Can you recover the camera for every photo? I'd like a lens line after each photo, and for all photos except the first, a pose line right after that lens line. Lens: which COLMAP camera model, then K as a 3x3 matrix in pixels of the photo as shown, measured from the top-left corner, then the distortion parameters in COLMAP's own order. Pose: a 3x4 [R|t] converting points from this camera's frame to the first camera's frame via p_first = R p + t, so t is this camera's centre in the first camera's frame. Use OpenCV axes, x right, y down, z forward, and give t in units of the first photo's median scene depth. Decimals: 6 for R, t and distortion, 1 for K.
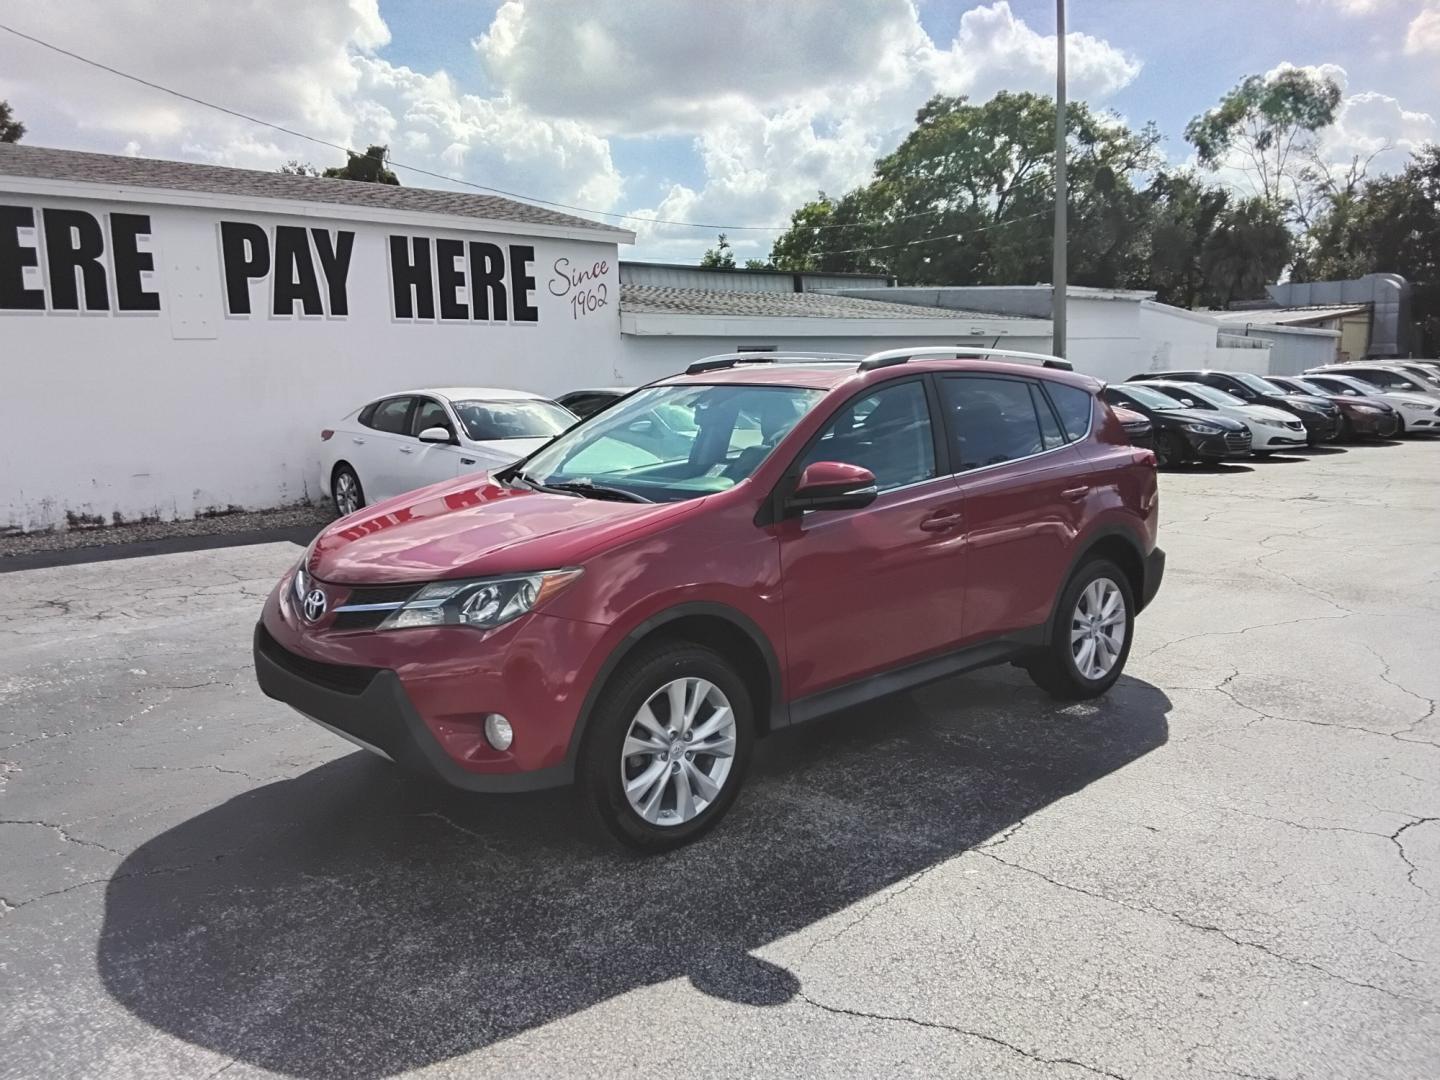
lens RADIAL K [[1121.8, 0, 711.8], [0, 1121.8, 538.7], [0, 0, 1]] dist [0.079289, -0.101410]
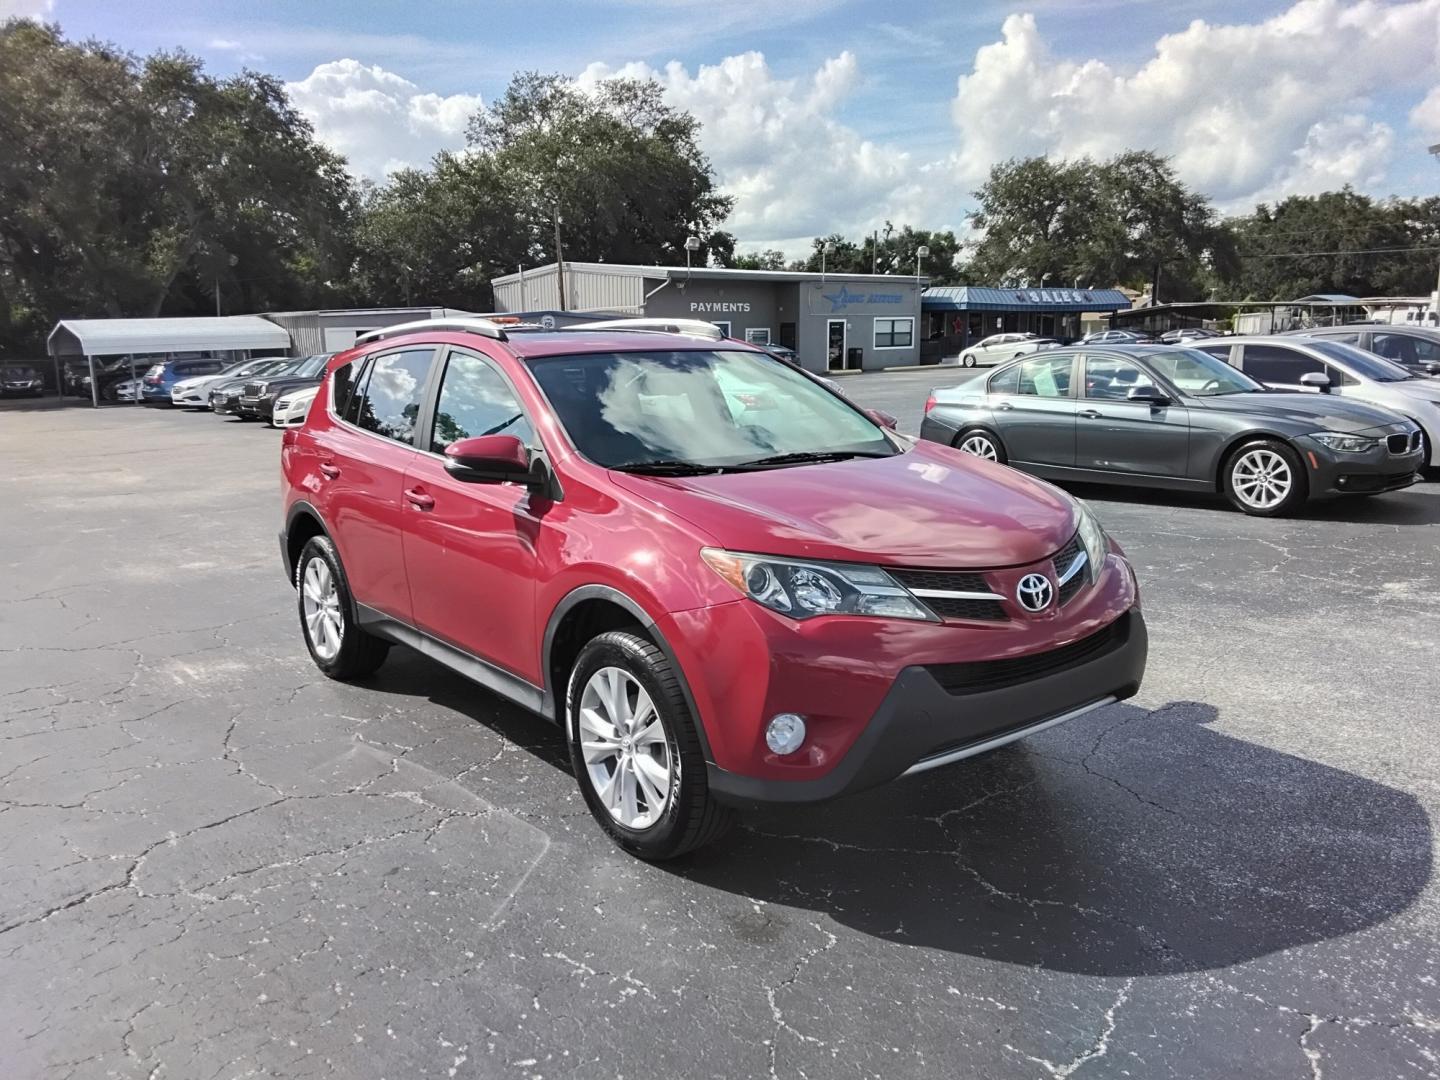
lens RADIAL K [[1100.2, 0, 732.8], [0, 1100.2, 573.4], [0, 0, 1]] dist [0.083716, -0.109459]
pose [[0.059733, -0.188293, 0.980295, -0.308004], [0.160729, 0.971048, 0.176723, -0.036474], [-0.985189, 0.147006, 0.088267, 0.300003]]
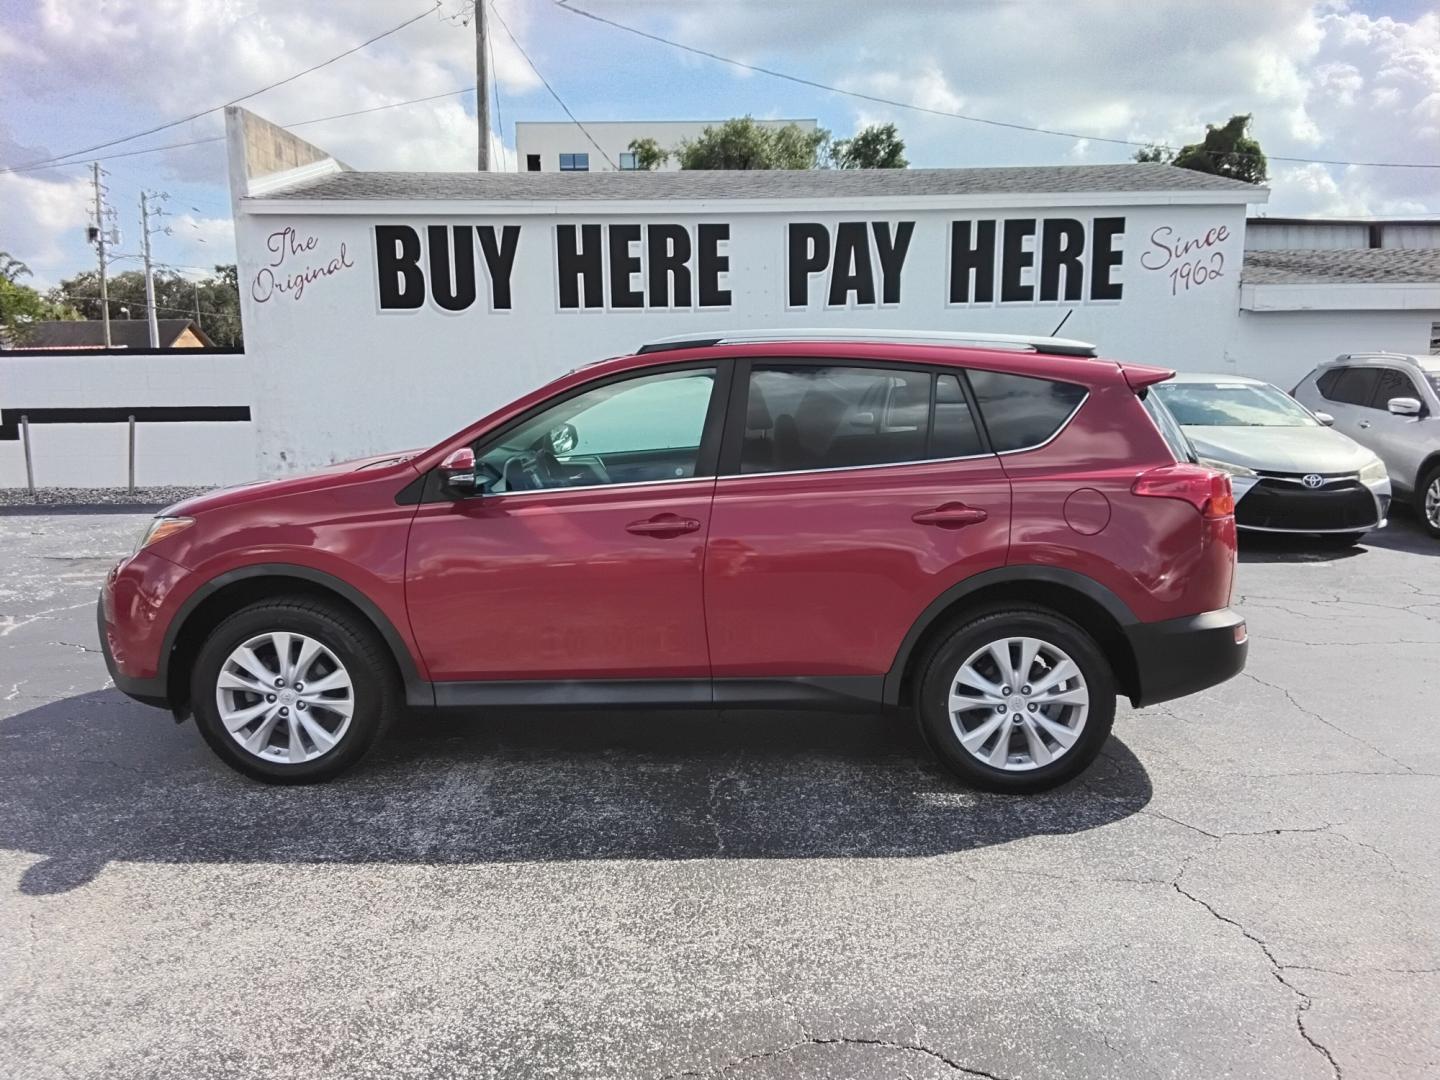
lens RADIAL K [[1121.8, 0, 724.2], [0, 1121.8, 552.1], [0, 0, 1]] dist [0.079289, -0.101410]
pose [[0.720325, 0.118569, -0.683427, 0.260896], [-0.103632, 0.992620, 0.062984, -0.016537], [0.685851, 0.025456, 0.727296, 0.125442]]
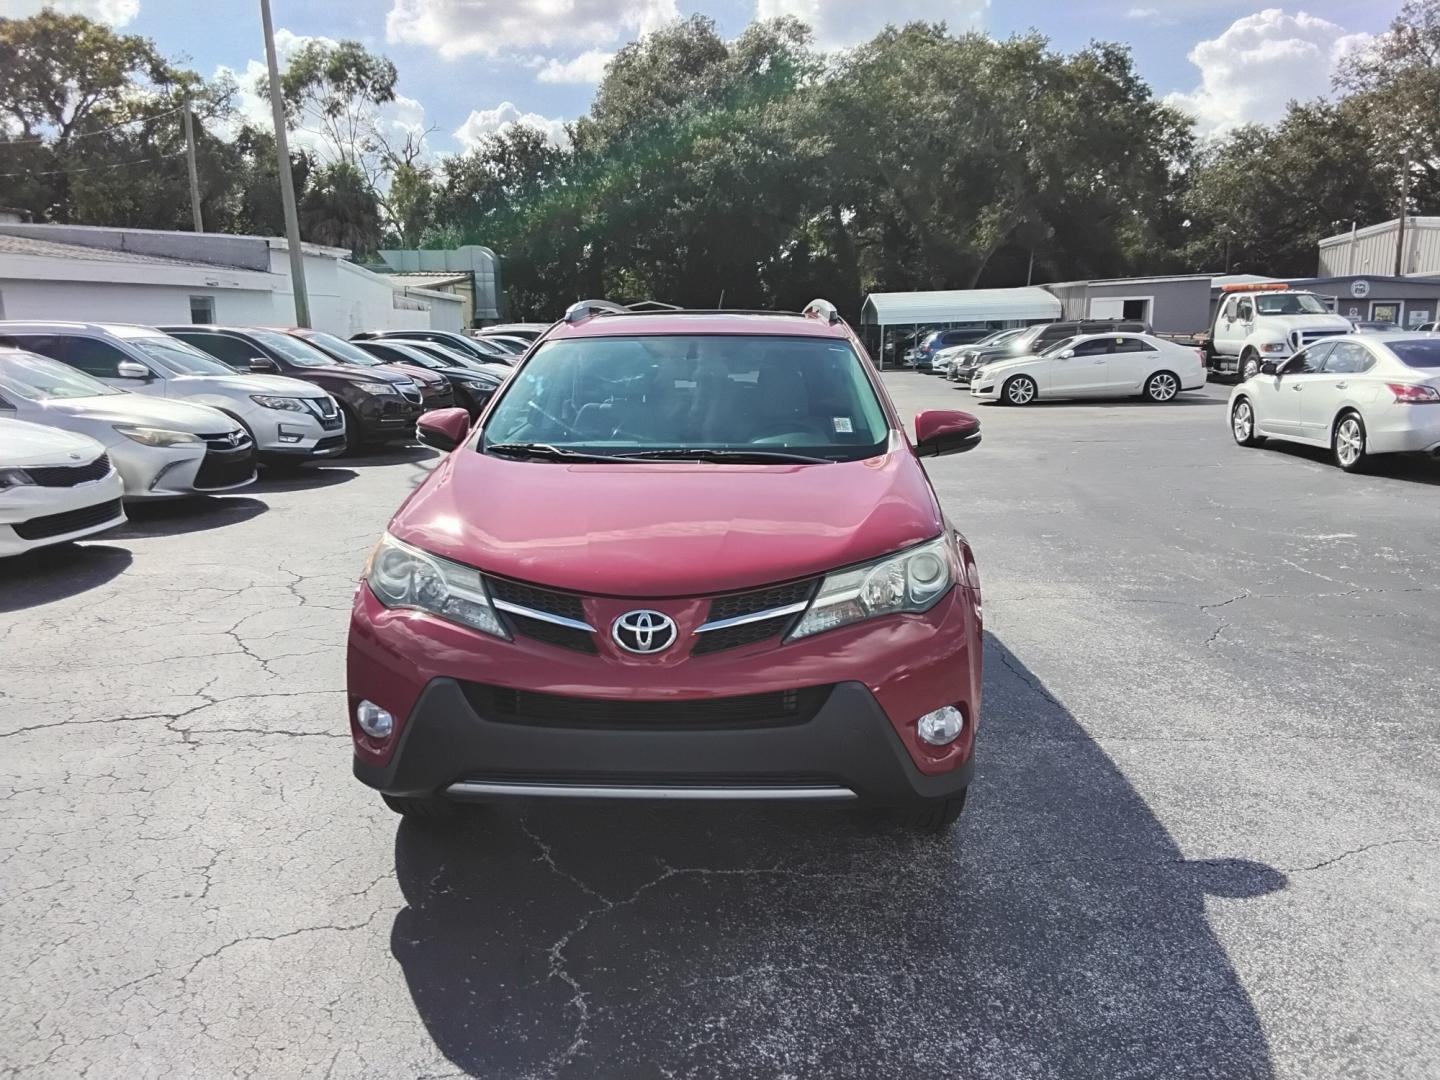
lens RADIAL K [[1131.0, 0, 716.0], [0, 1131.0, 570.9], [0, 0, 1]] dist [0.024765, -0.048996]
pose [[0.705462, -0.141511, 0.694477, -0.212570], [0.099602, 0.989935, 0.100537, -0.012585], [-0.701714, -0.001753, 0.712456, 0.117344]]
